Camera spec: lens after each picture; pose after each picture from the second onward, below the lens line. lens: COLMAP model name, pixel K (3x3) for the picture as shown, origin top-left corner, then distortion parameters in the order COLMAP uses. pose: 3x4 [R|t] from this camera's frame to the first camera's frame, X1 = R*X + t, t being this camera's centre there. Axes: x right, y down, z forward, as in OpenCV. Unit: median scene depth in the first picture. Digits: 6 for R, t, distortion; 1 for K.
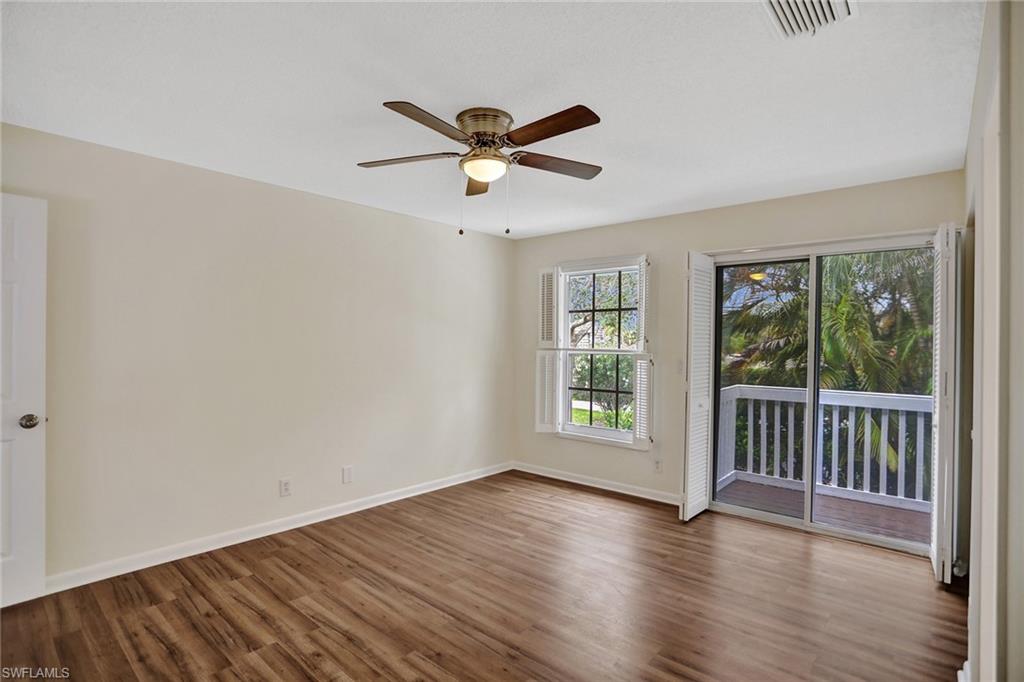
lens RADIAL K [[514.7, 0, 510.8], [0, 514.7, 338.2], [0, 0, 1]] dist [-0.067501, 0.030422]
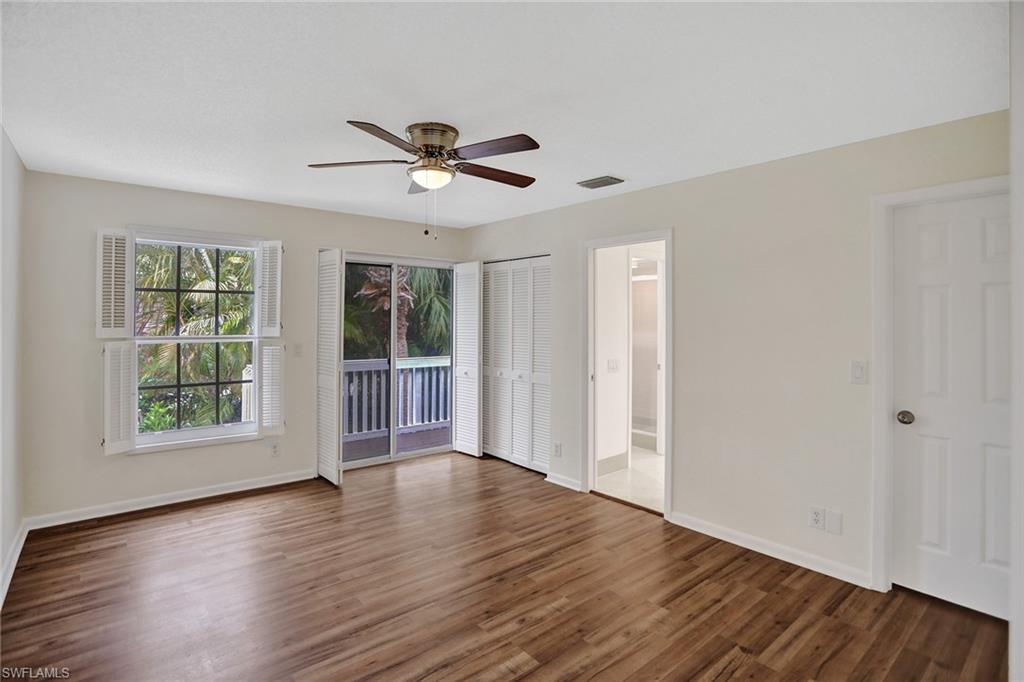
lens RADIAL K [[514.7, 0, 510.8], [0, 514.7, 338.2], [0, 0, 1]] dist [-0.067501, 0.030422]
pose [[0.135047, -0.048333, 0.989660, -0.759829], [-0.016051, 0.998572, 0.050959, -0.037273], [-0.990709, -0.022767, 0.134078, 0.485588]]
